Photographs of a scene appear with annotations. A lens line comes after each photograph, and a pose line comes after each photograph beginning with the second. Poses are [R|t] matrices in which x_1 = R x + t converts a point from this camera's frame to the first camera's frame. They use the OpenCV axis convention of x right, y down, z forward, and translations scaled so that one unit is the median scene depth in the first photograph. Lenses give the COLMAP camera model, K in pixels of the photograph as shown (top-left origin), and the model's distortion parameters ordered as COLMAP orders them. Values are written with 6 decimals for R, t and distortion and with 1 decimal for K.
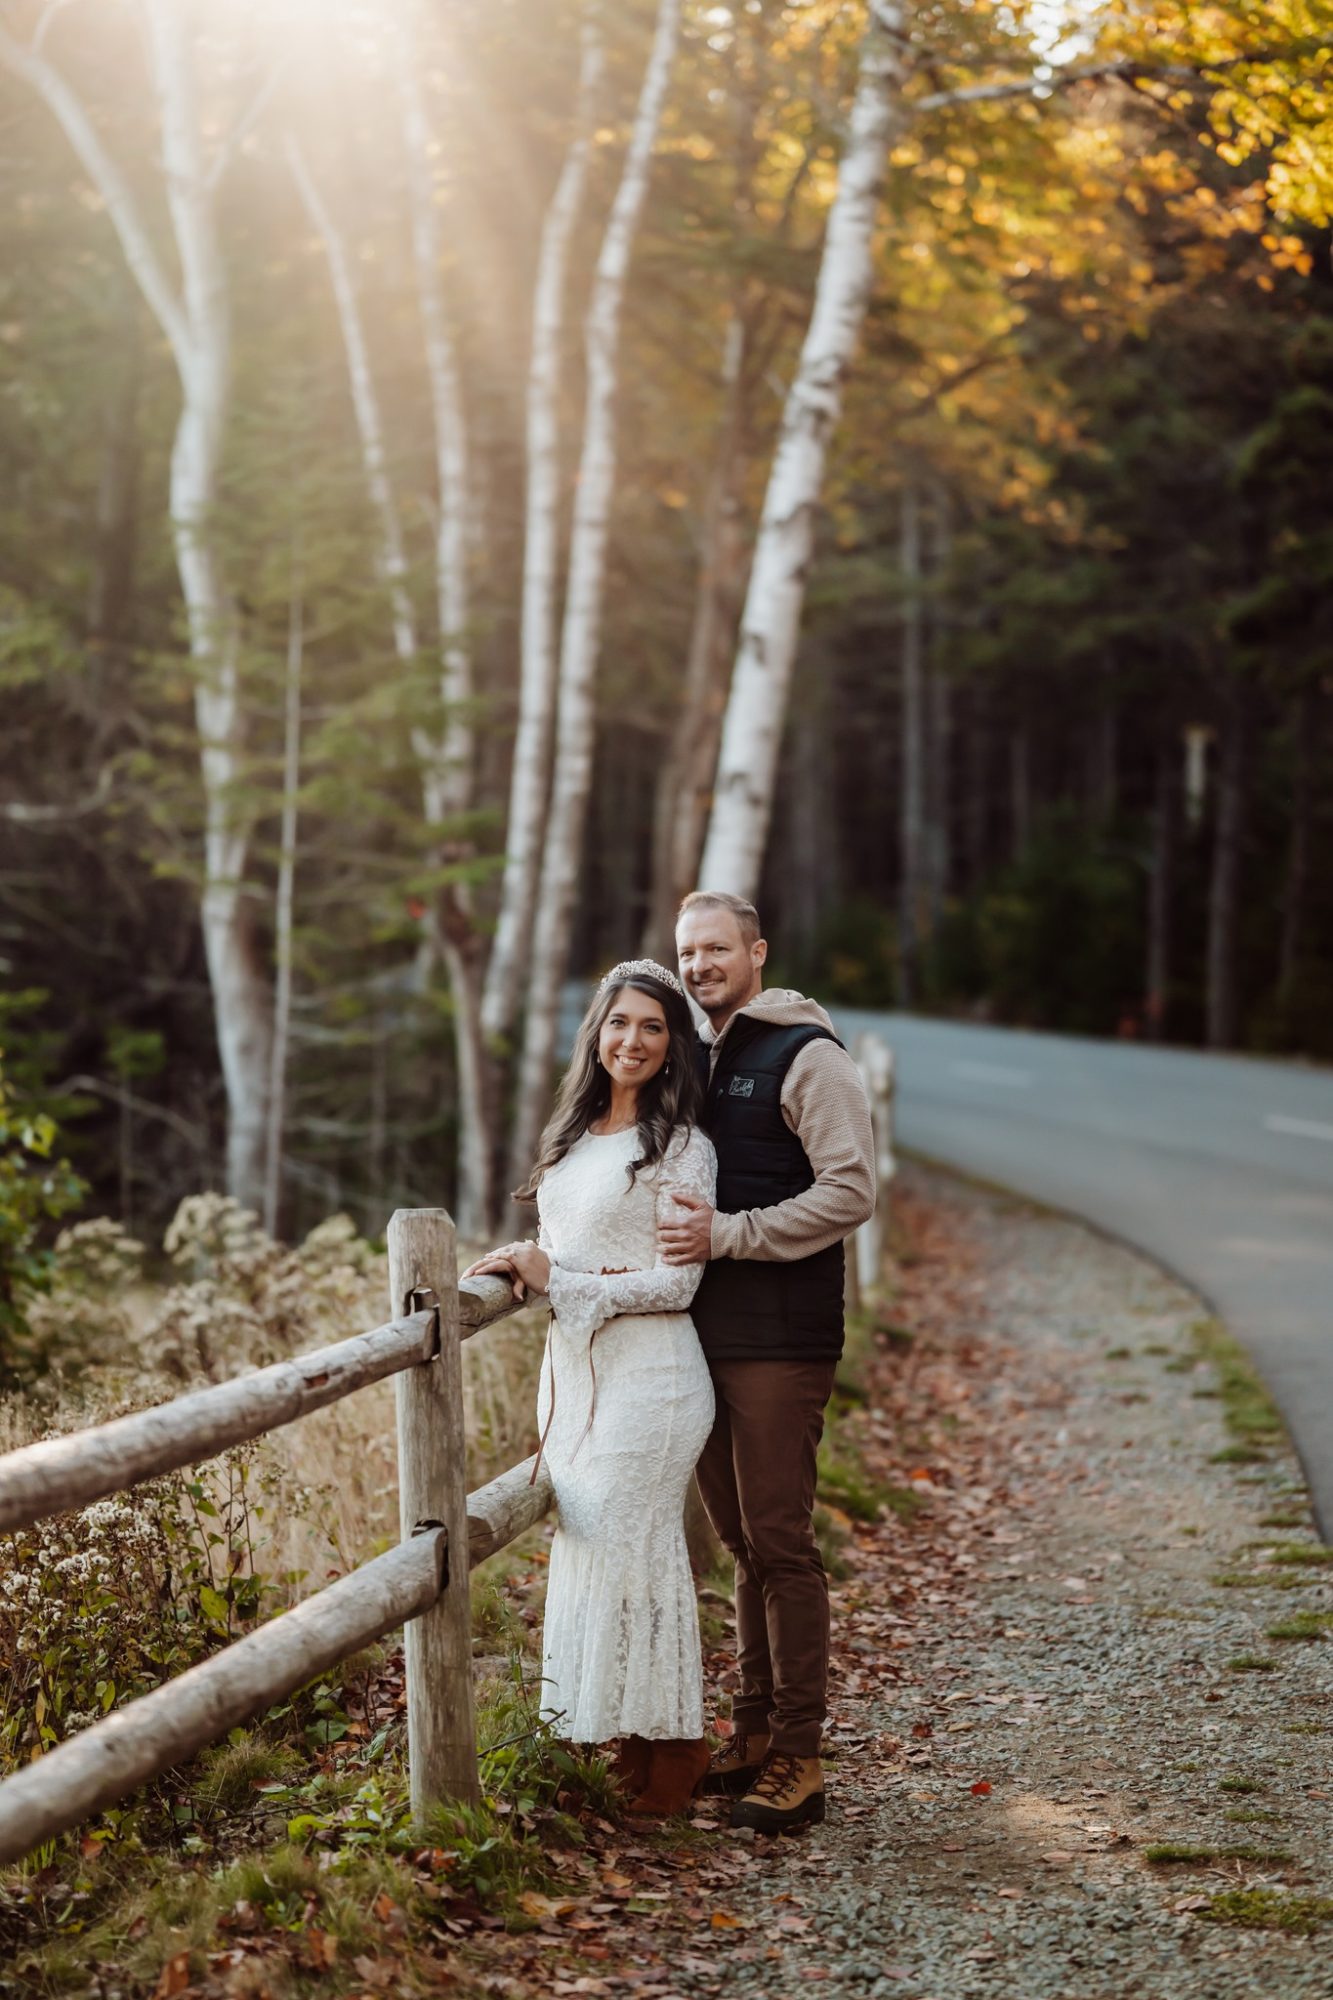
lens RADIAL K [[1914.3, 0, 666.5], [0, 1914.3, 1000.0], [0, 0, 1]] dist [-0.000594, 0.011733]
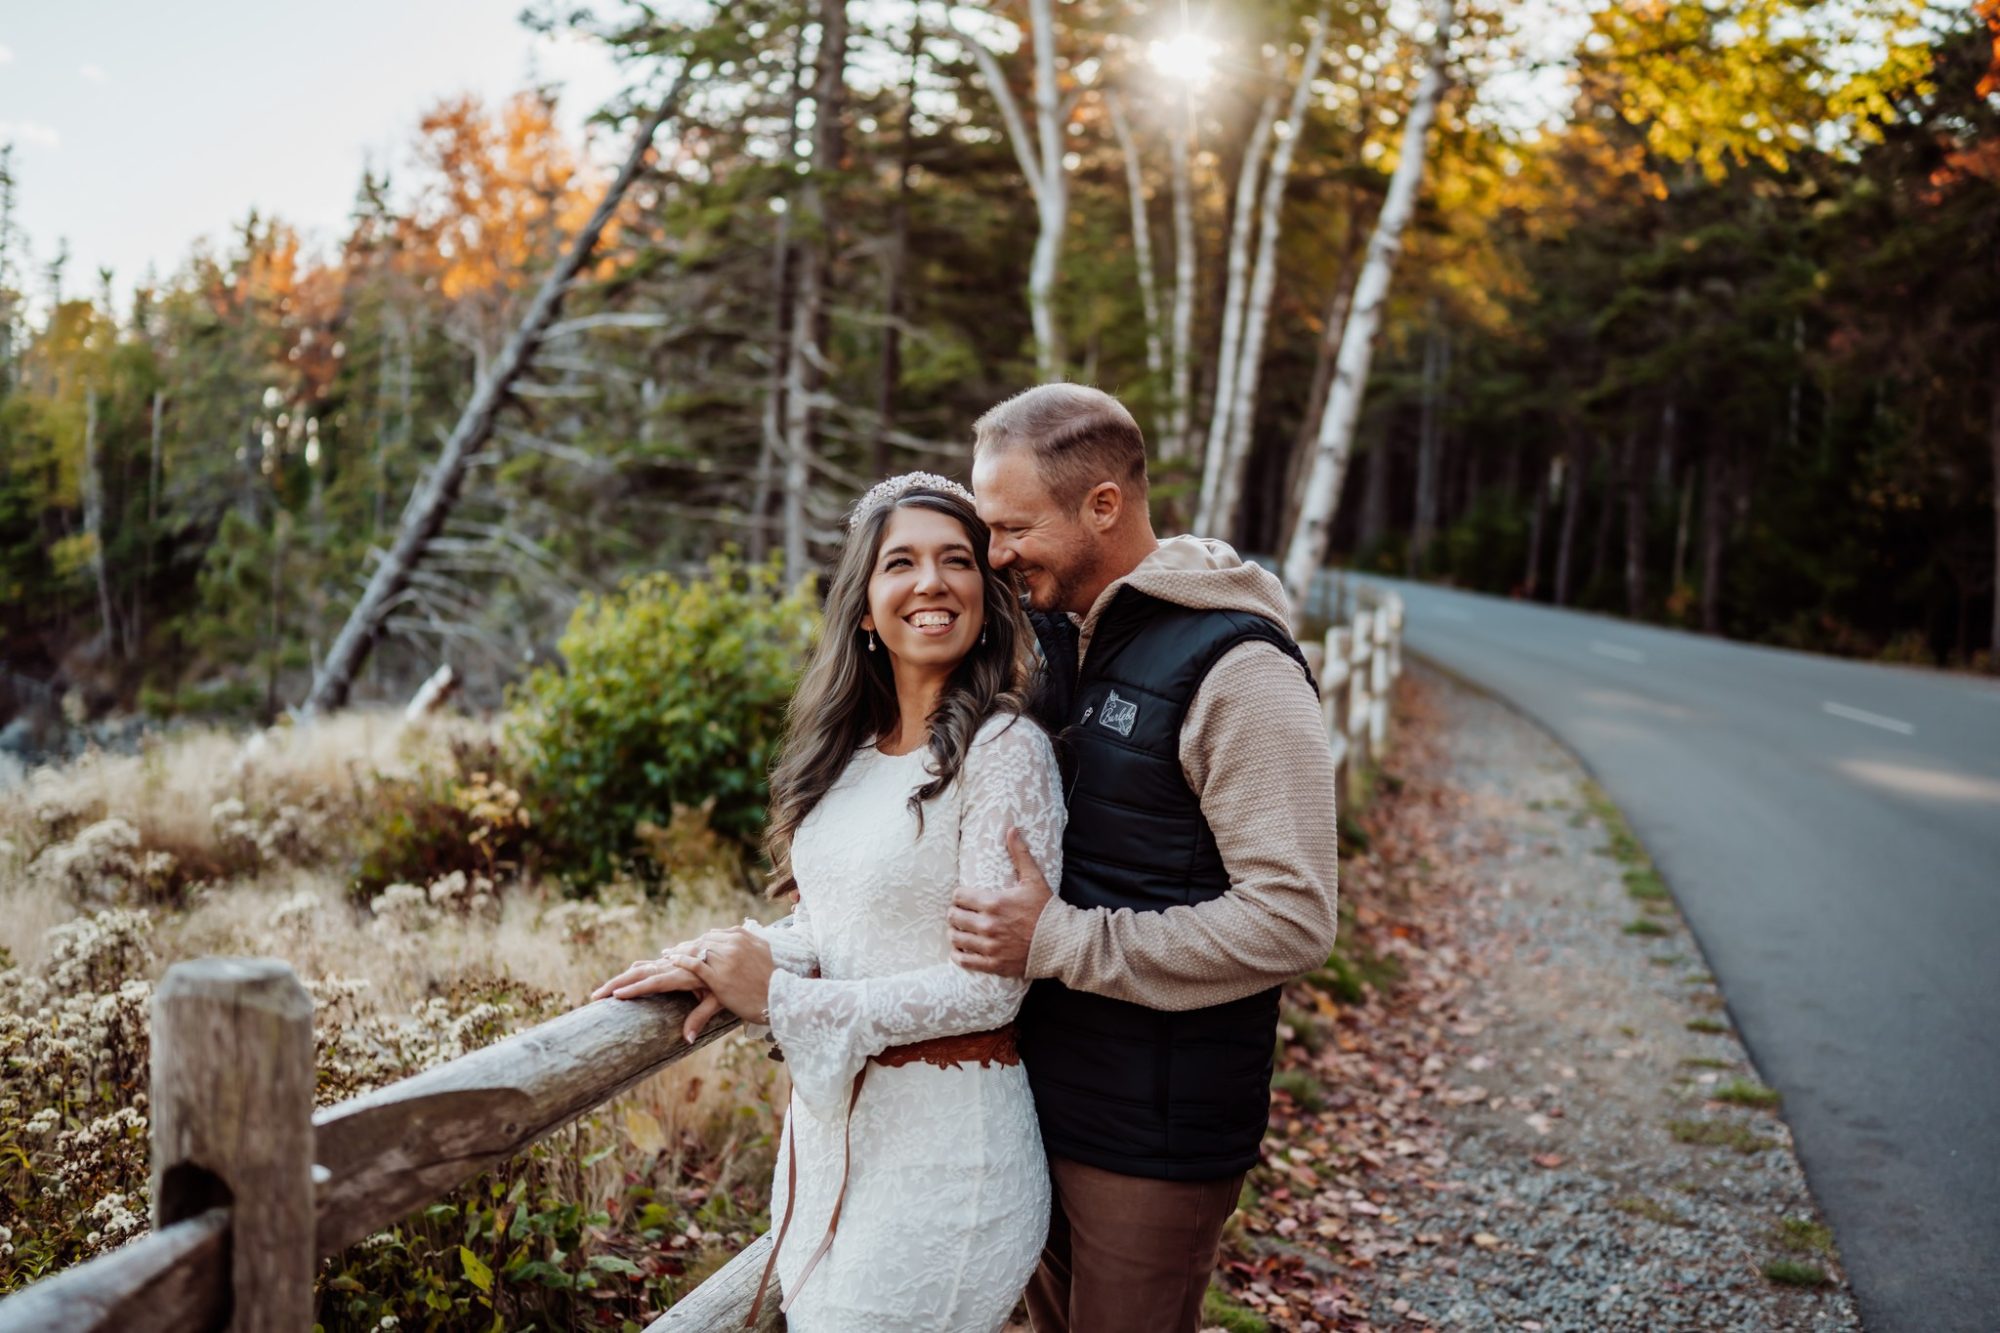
lens RADIAL K [[1886.7, 0, 980.3], [0, 1886.7, 671.8], [0, 0, 1]] dist [0.007187, -0.002237]
pose [[0.993065, 0.063728, -0.098793, -0.104453], [-0.056977, 0.995938, 0.069715, -0.009515], [0.102834, -0.063603, 0.992663, -0.861397]]
